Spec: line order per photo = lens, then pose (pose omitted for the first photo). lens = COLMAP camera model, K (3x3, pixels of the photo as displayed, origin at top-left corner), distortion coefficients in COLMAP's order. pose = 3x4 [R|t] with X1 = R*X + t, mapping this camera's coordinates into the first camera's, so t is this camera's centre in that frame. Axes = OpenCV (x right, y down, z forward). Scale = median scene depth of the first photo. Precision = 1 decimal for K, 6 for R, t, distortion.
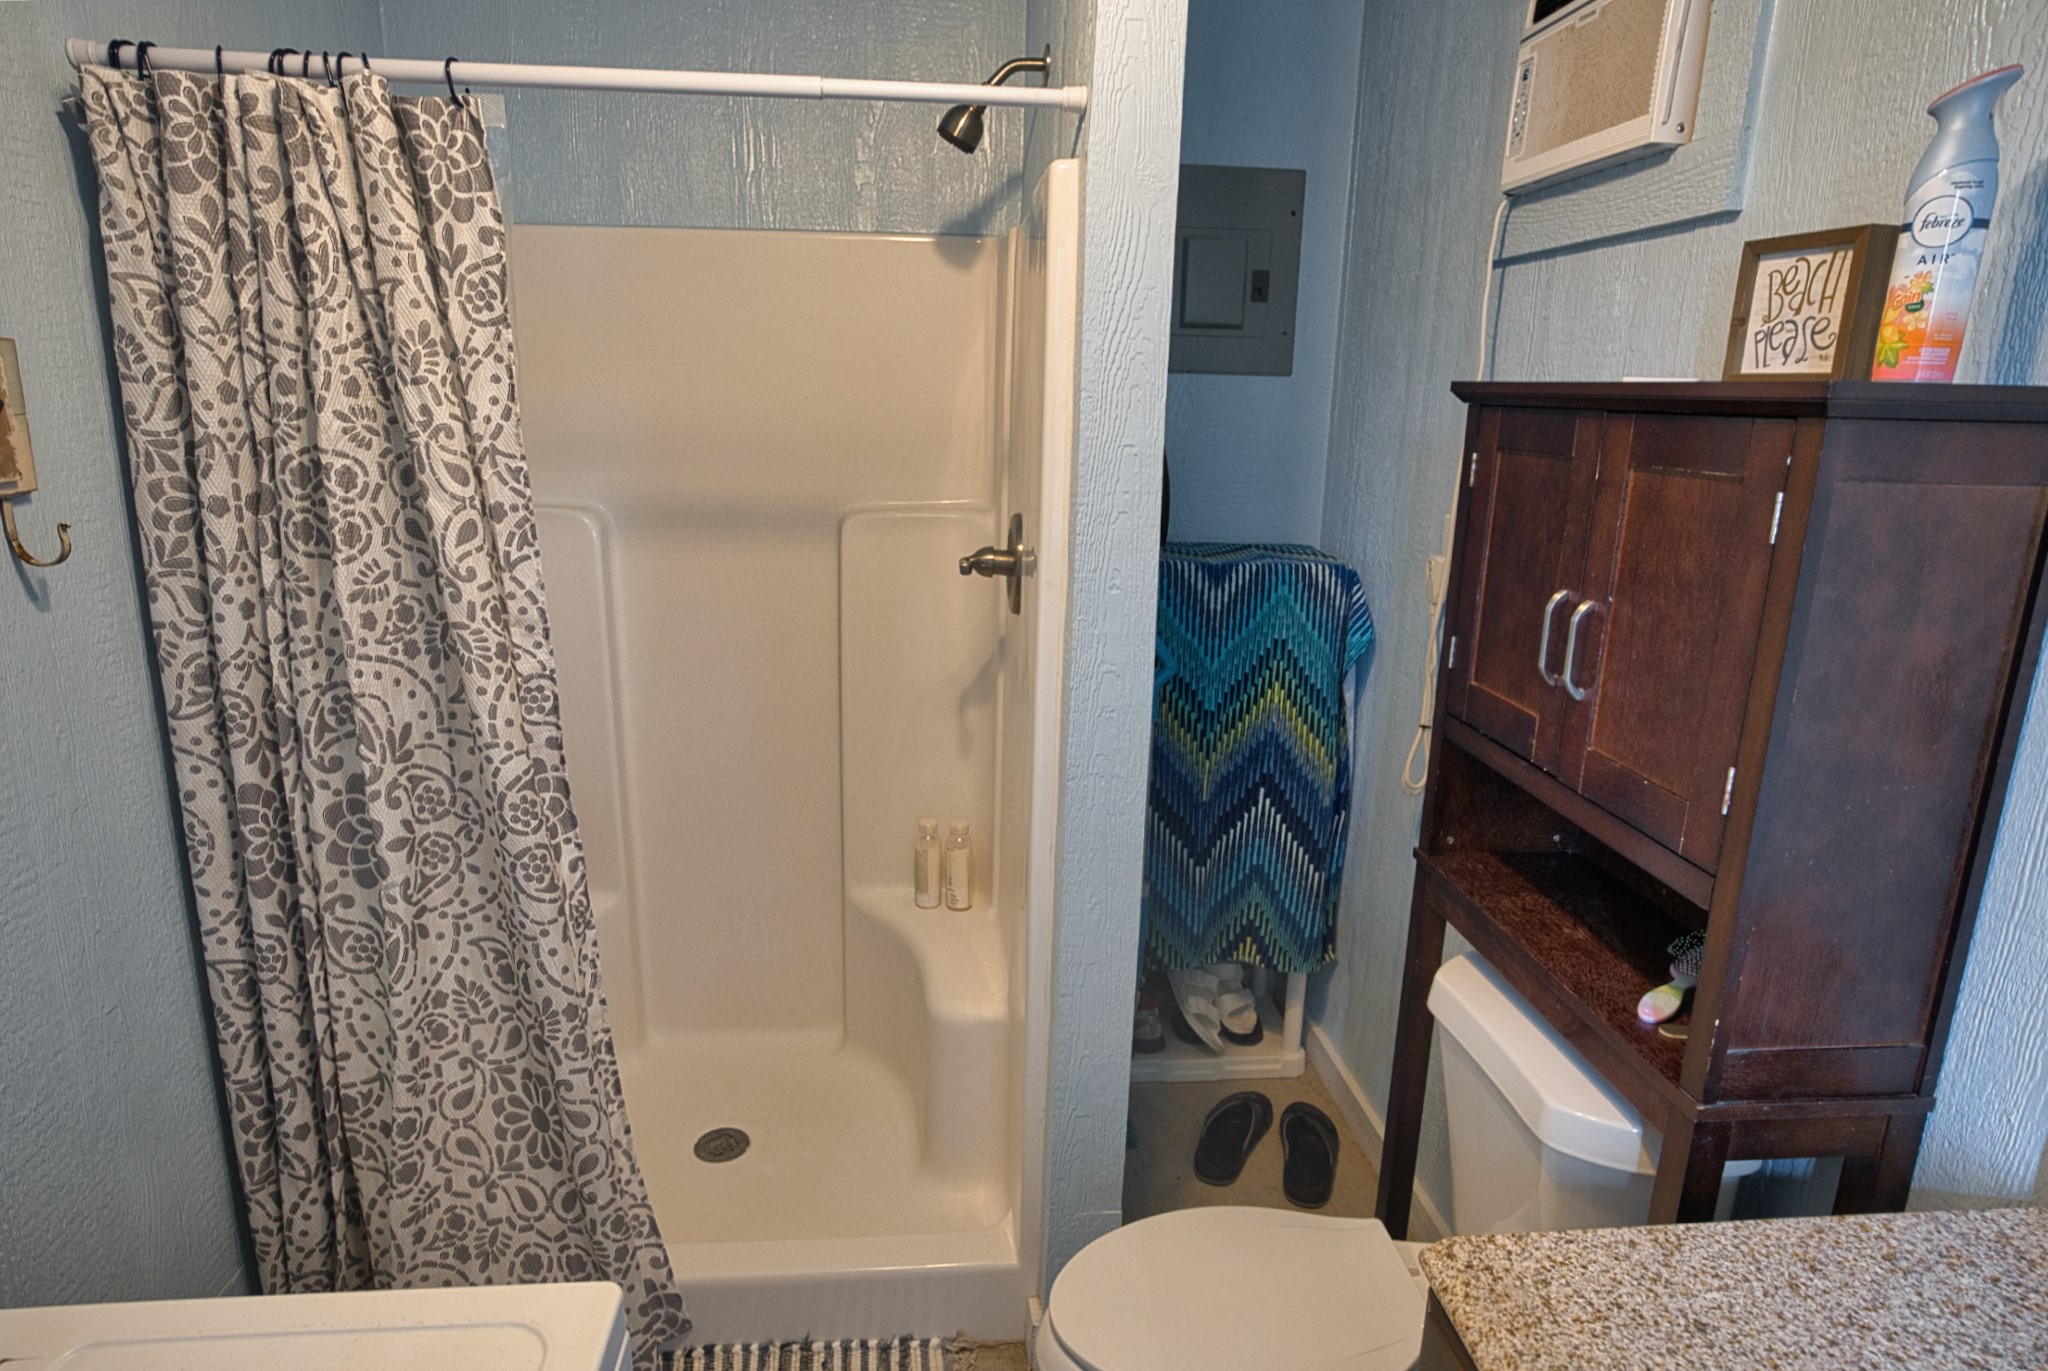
lens RADIAL K [[1154.8, 0, 1023.2], [0, 1154.8, 671.8], [0, 0, 1]] dist [-0.030882, 0.017505]
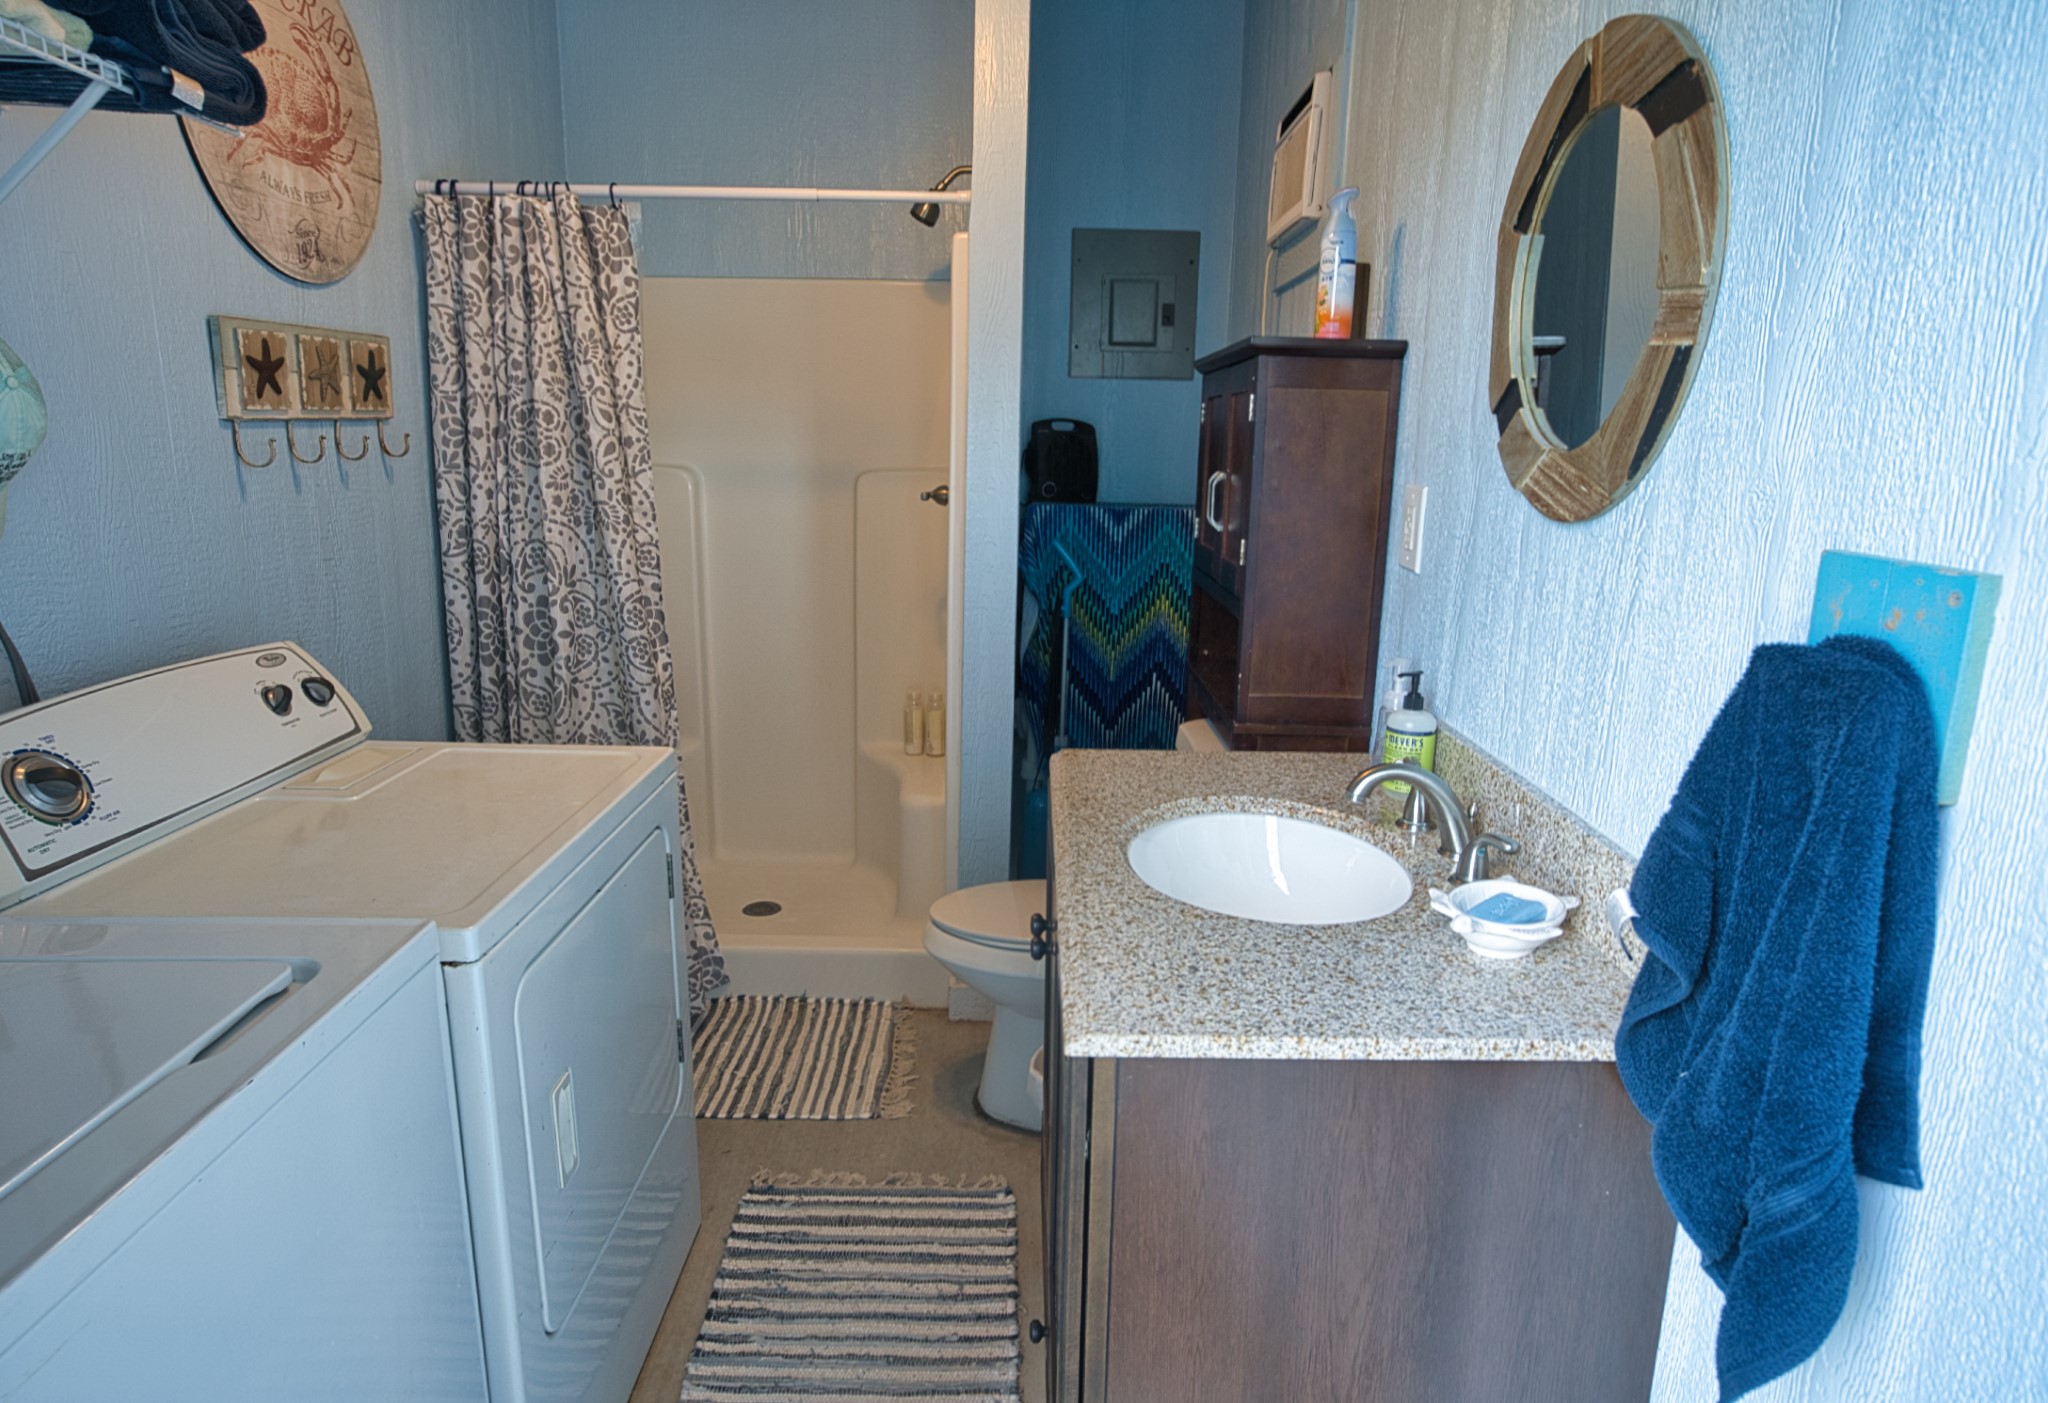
lens RADIAL K [[1179.7, 0, 1032.7], [0, 1179.7, 689.5], [0, 0, 1]] dist [-0.042415, 0.007685]
pose [[0.995858, 0.019015, -0.088906, 0.303396], [-0.022183, 0.999149, -0.034786, 0.278585], [0.088169, 0.036614, 0.995432, -0.669581]]
